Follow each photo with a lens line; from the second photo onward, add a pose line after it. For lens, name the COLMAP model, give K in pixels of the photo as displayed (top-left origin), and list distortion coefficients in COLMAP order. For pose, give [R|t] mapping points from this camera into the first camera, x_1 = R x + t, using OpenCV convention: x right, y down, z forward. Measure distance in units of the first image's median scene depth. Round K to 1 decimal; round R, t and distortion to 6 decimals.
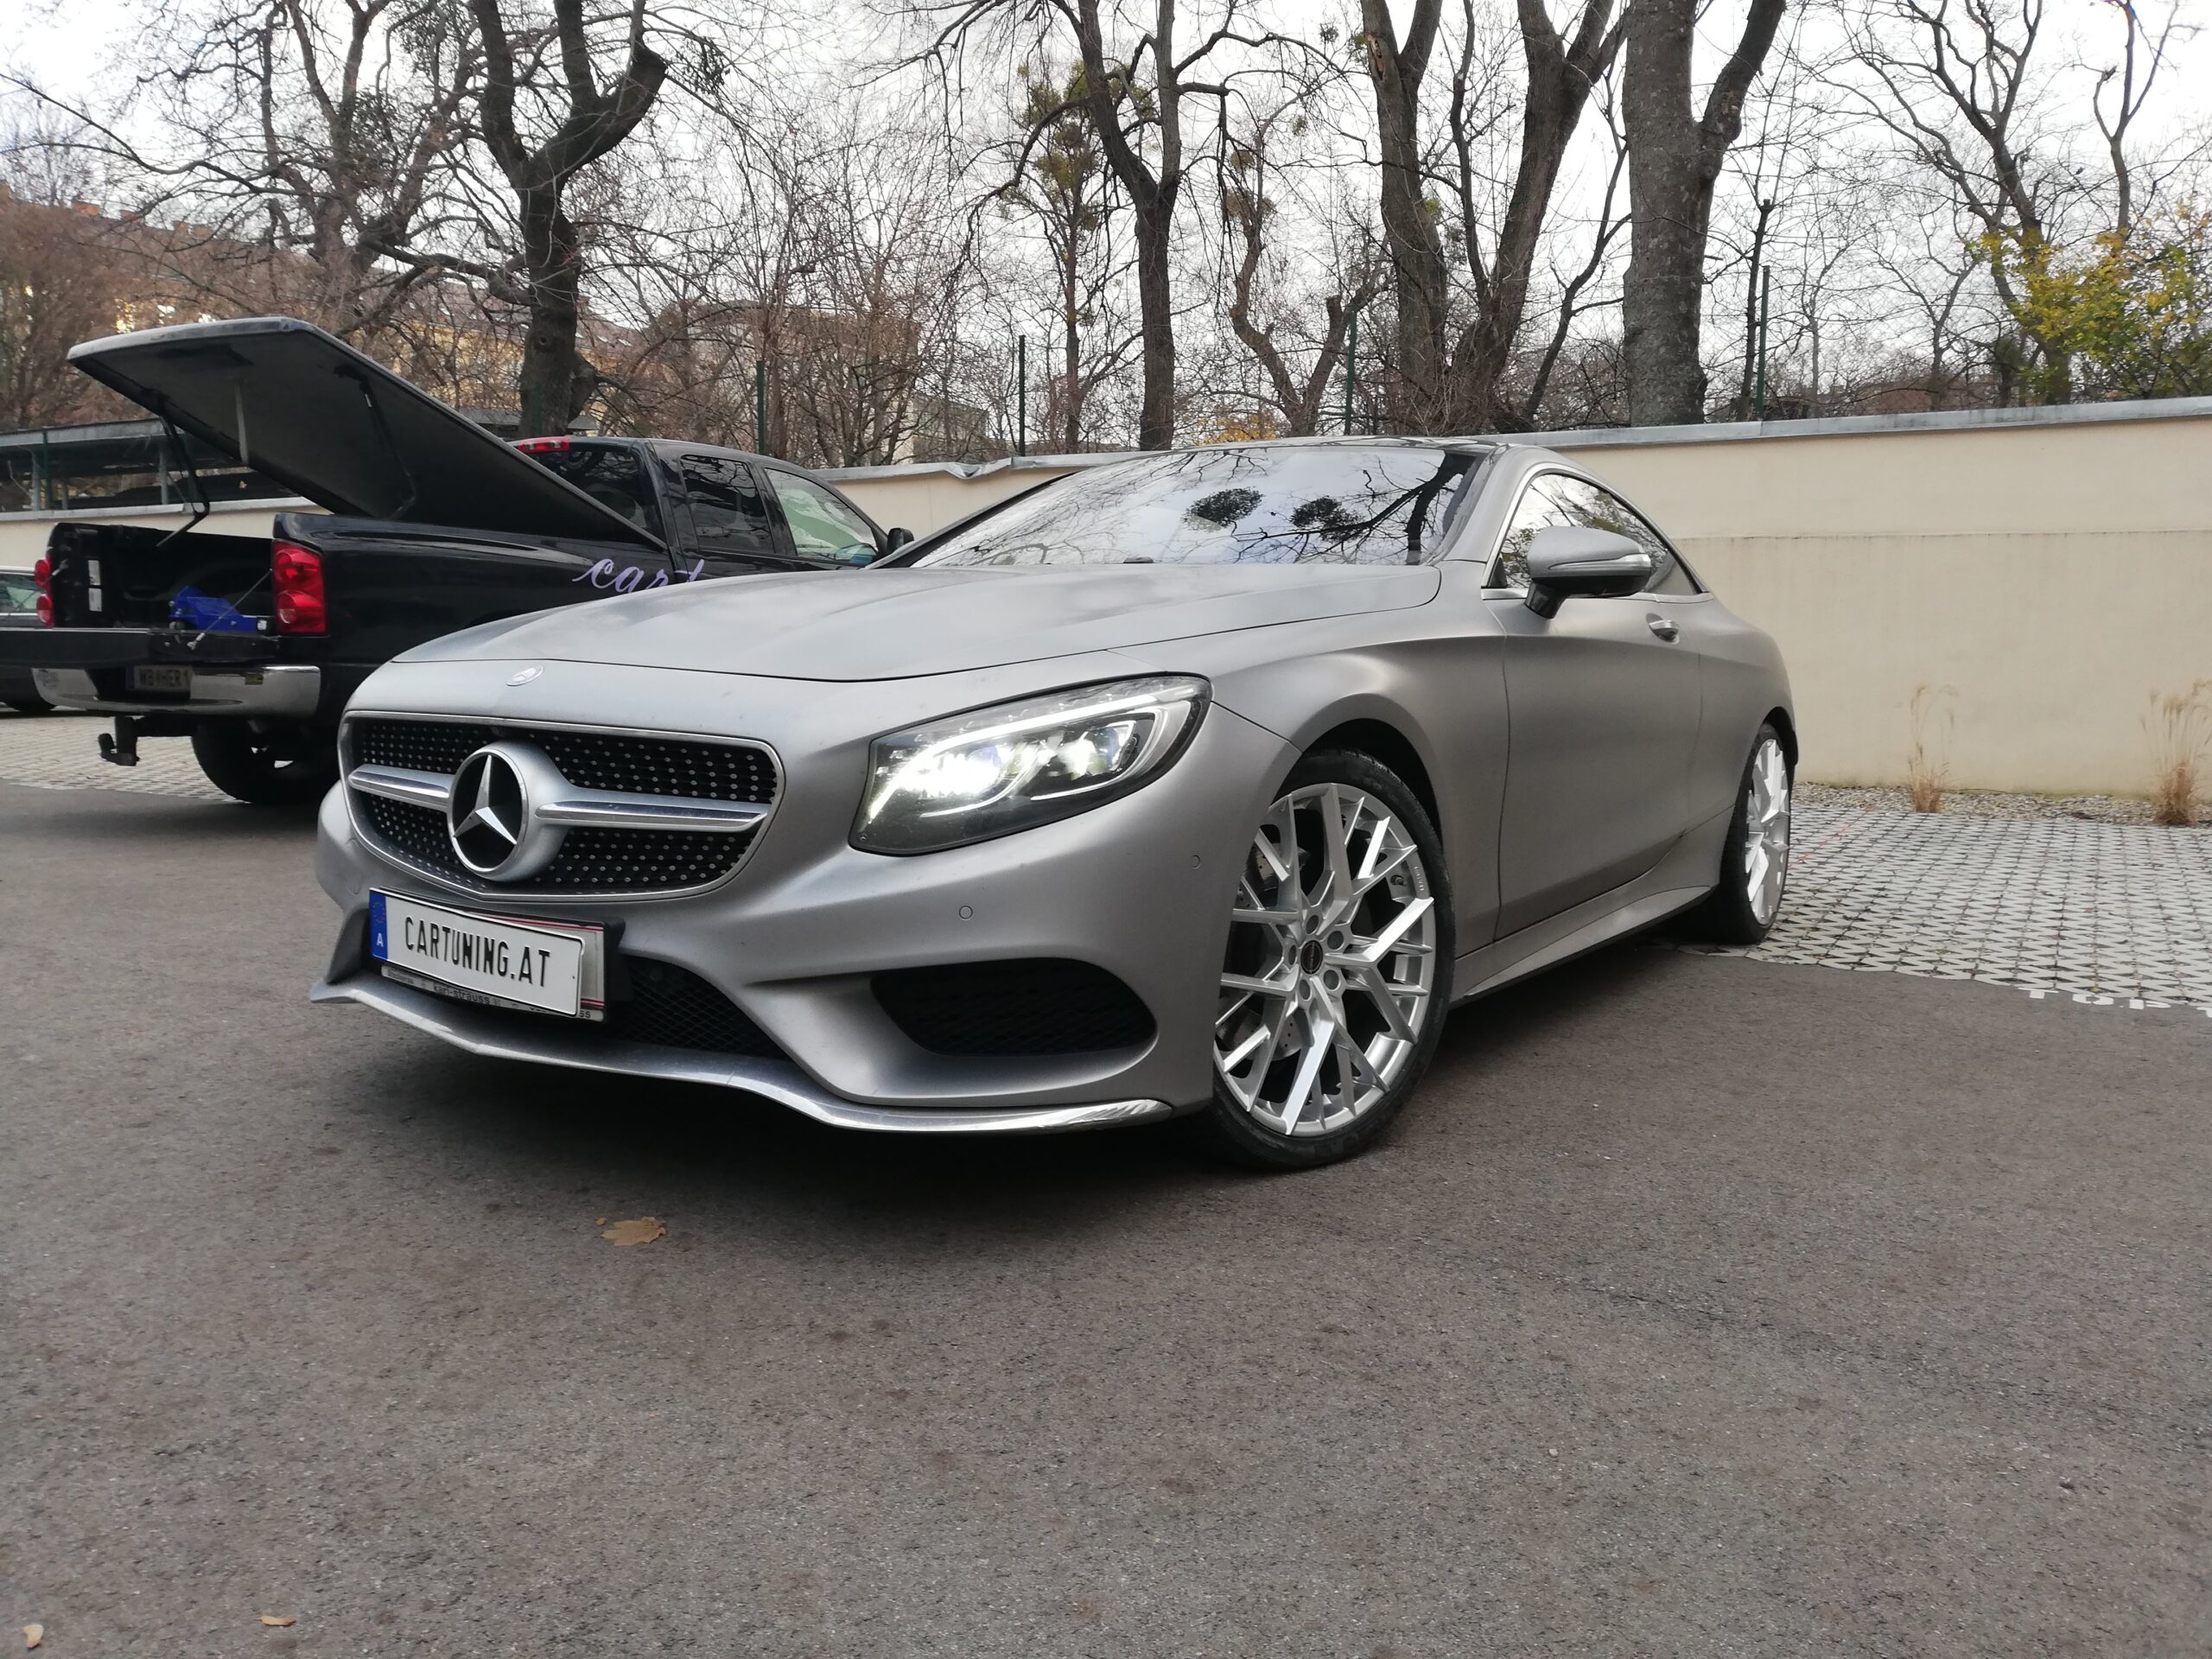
lens RADIAL K [[1647.6, 0, 1110.8], [0, 1647.6, 823.6], [0, 0, 1]] dist [-0.007963, 0.022062]
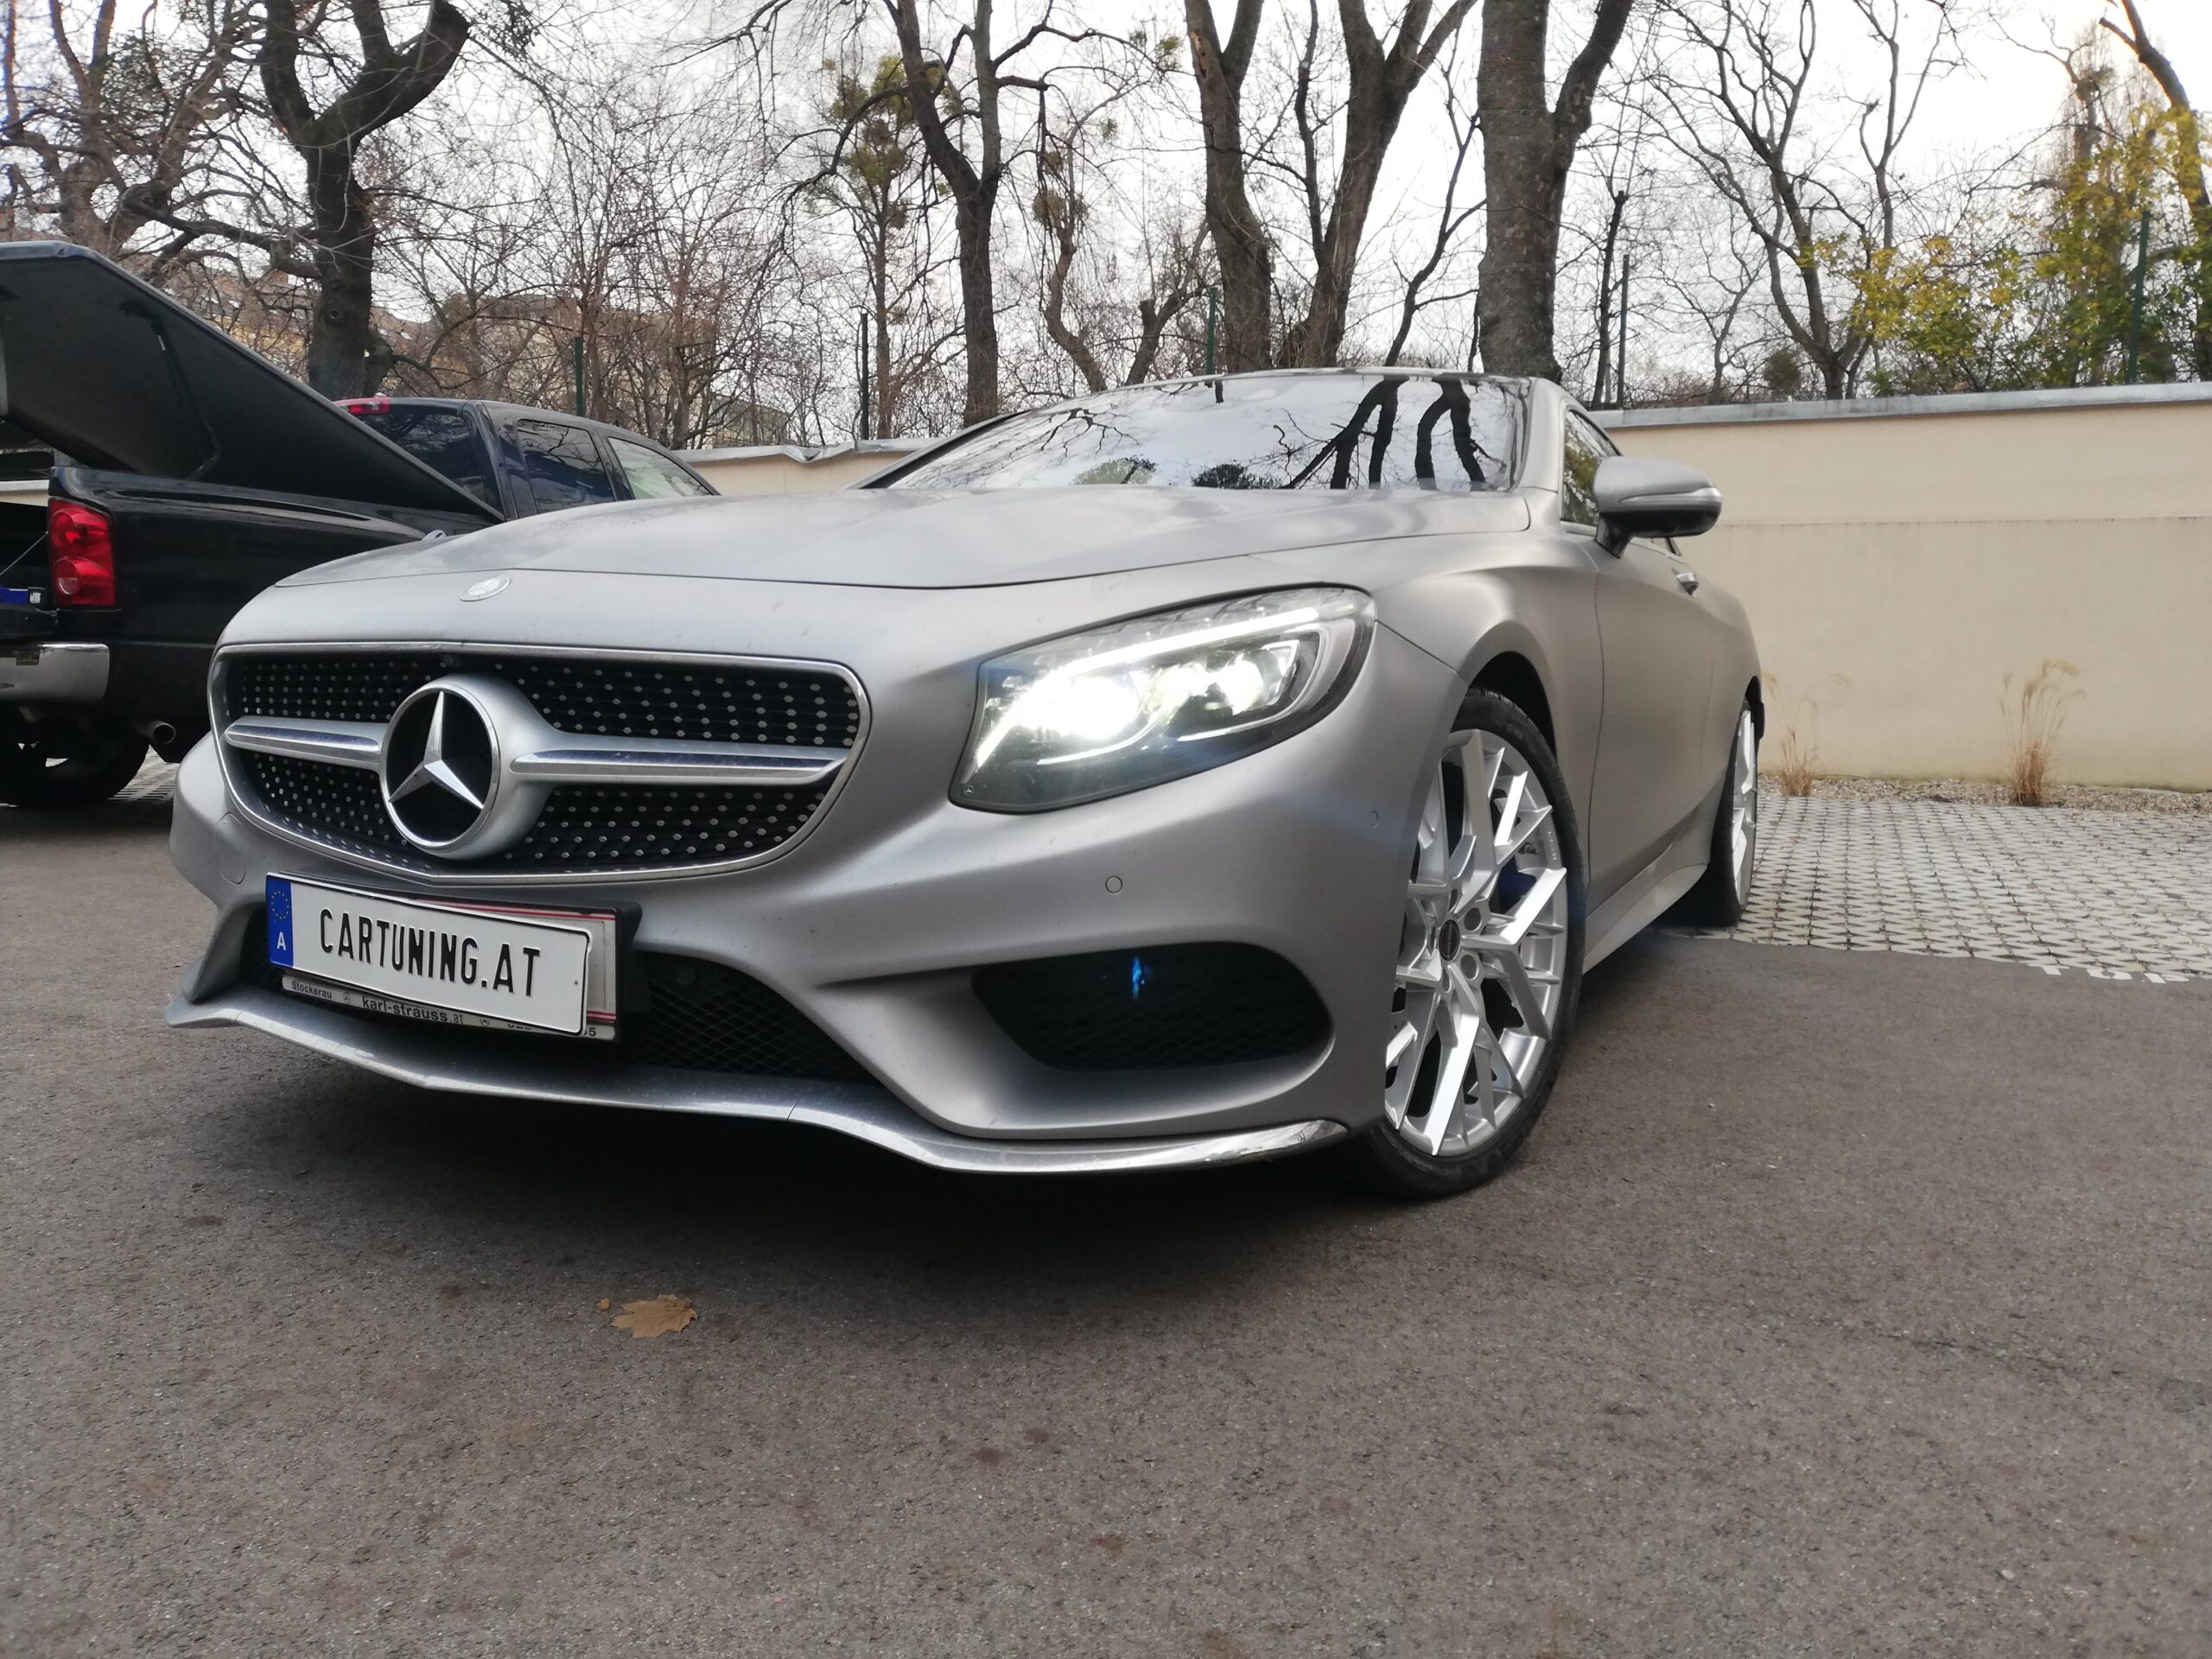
lens RADIAL K [[1647.6, 0, 1114.2], [0, 1647.6, 822.2], [0, 0, 1]] dist [-0.007963, 0.022062]
pose [[0.993179, -0.013262, 0.115840, -0.138709], [0.013680, 0.999902, -0.002810, 0.021247], [-0.115792, 0.004376, 0.993264, 0.186850]]
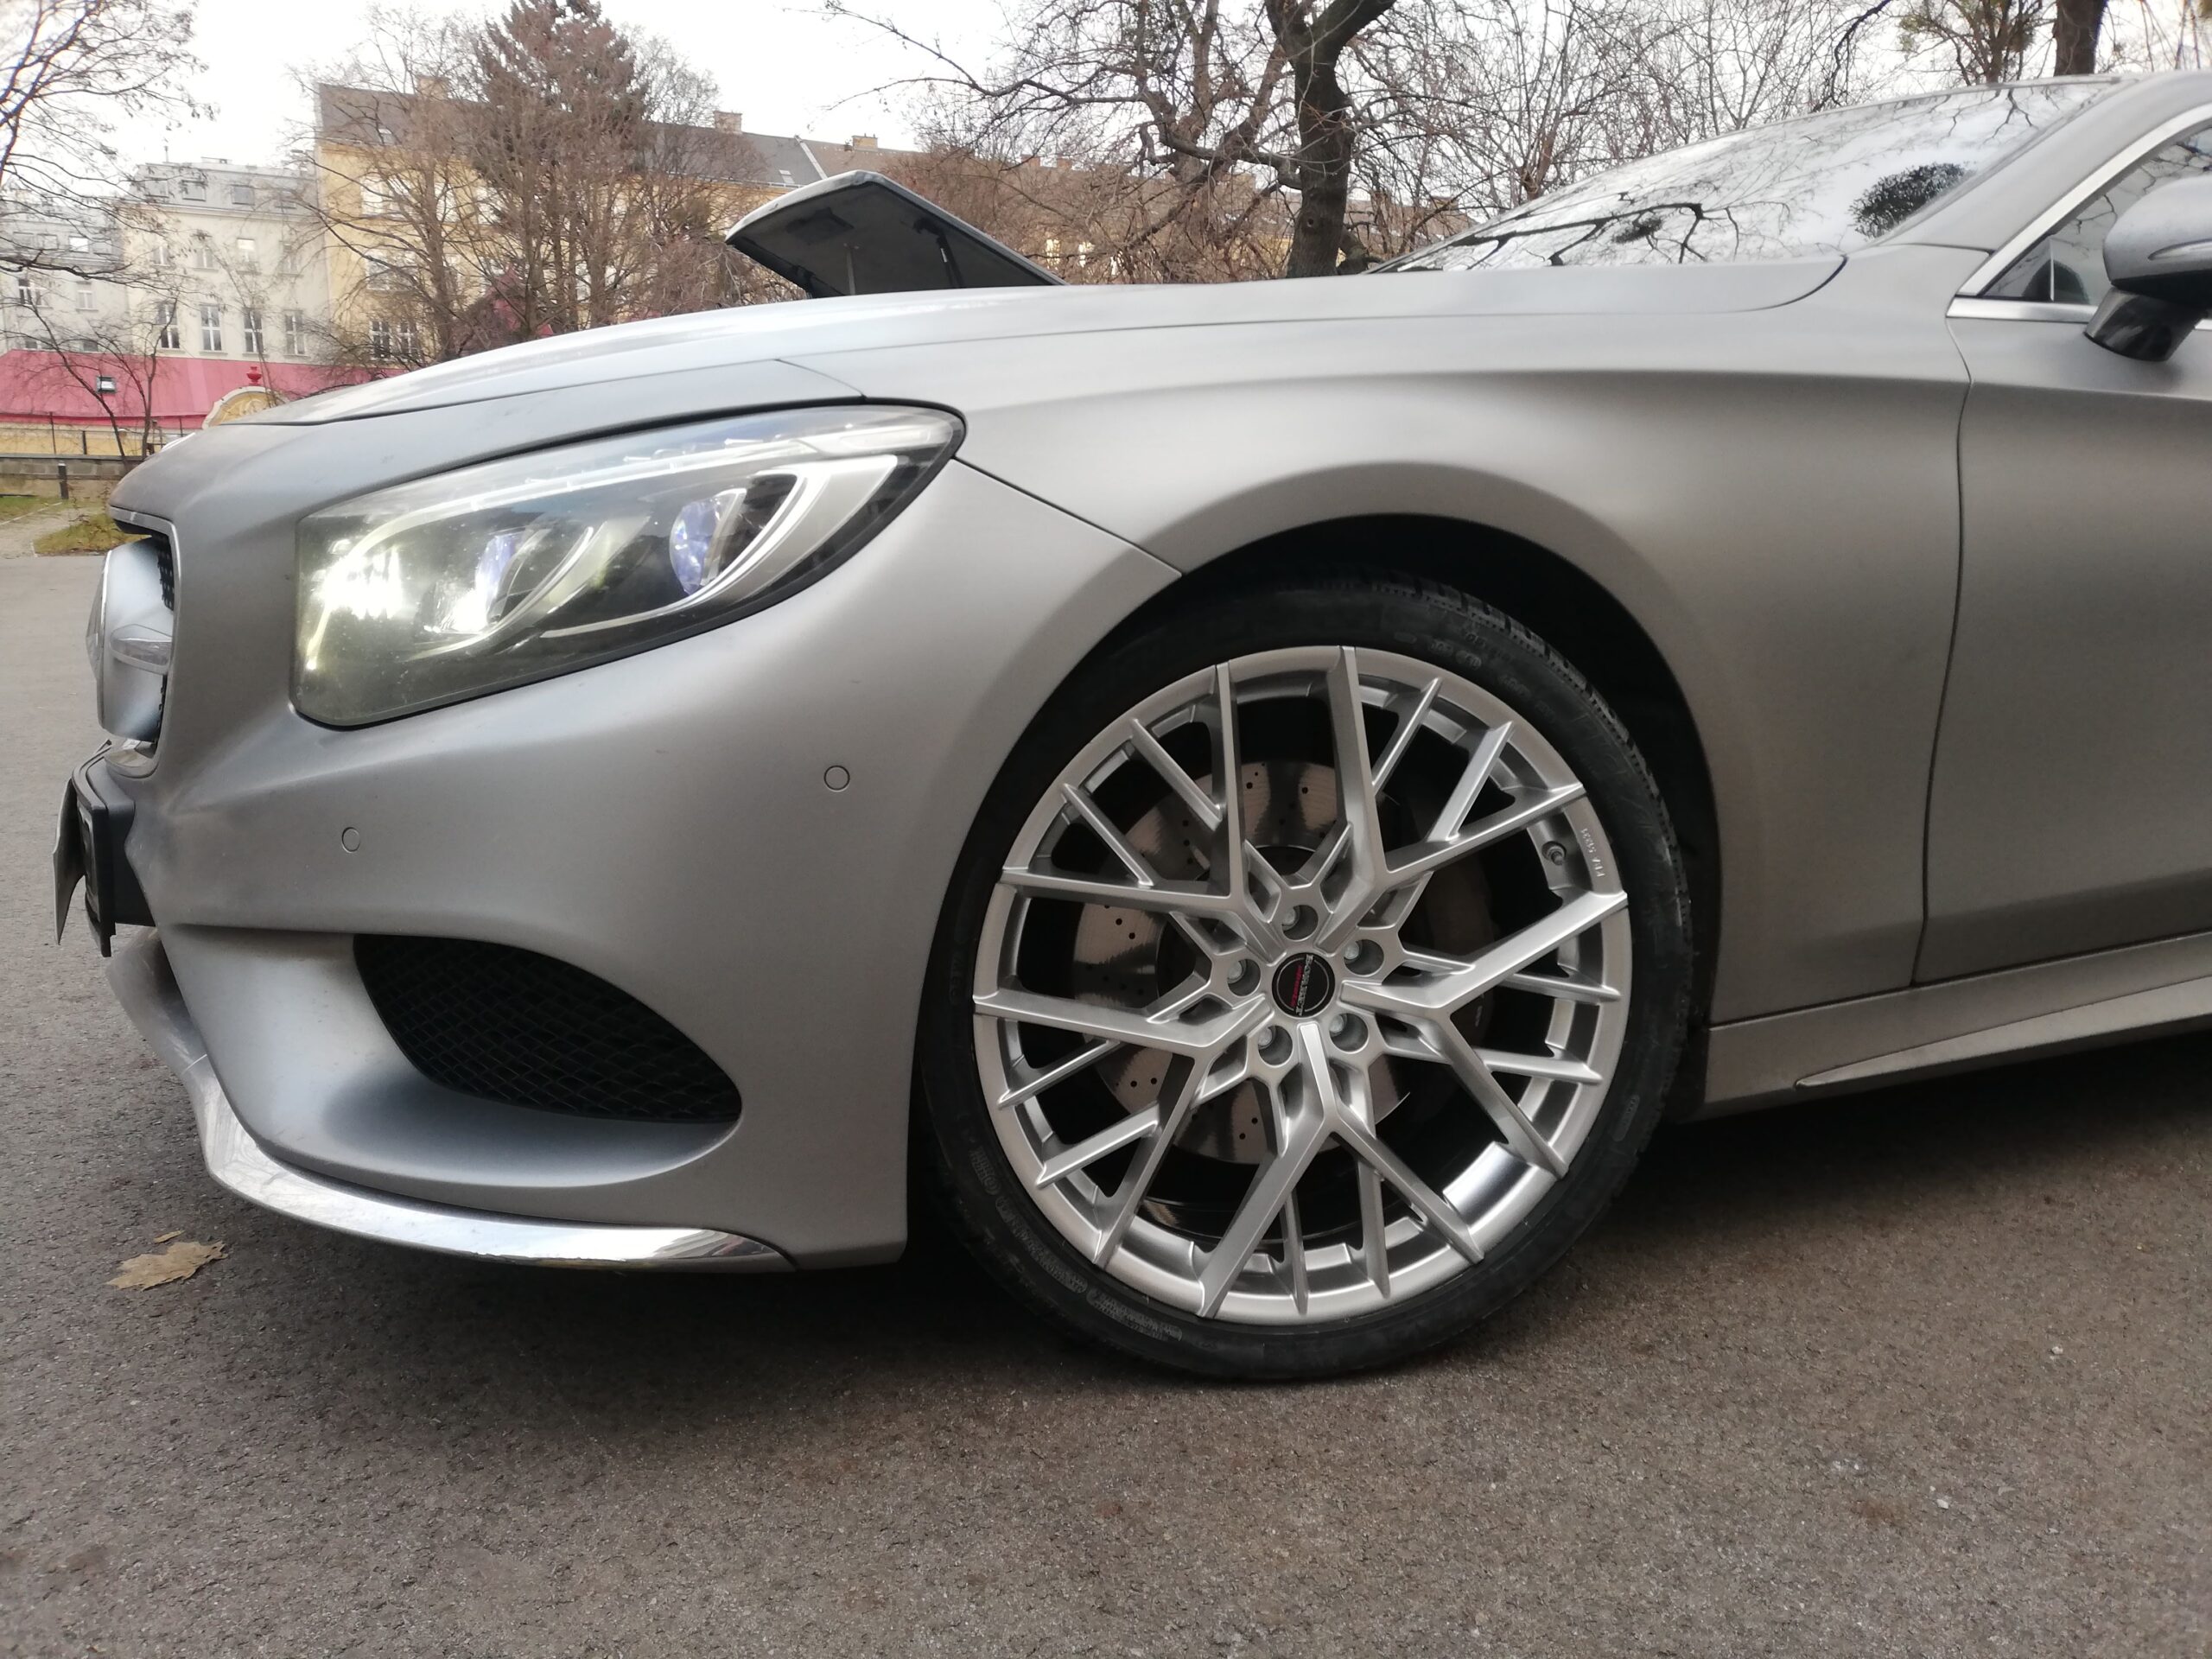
lens RADIAL K [[1647.6, 0, 1114.7], [0, 1647.6, 840.3], [0, 0, 1]] dist [-0.007963, 0.022062]
pose [[0.880449, 0.085393, -0.466388, 0.299252], [-0.053898, 0.995297, 0.080486, -0.002260], [0.471068, -0.045726, 0.880911, 0.506949]]
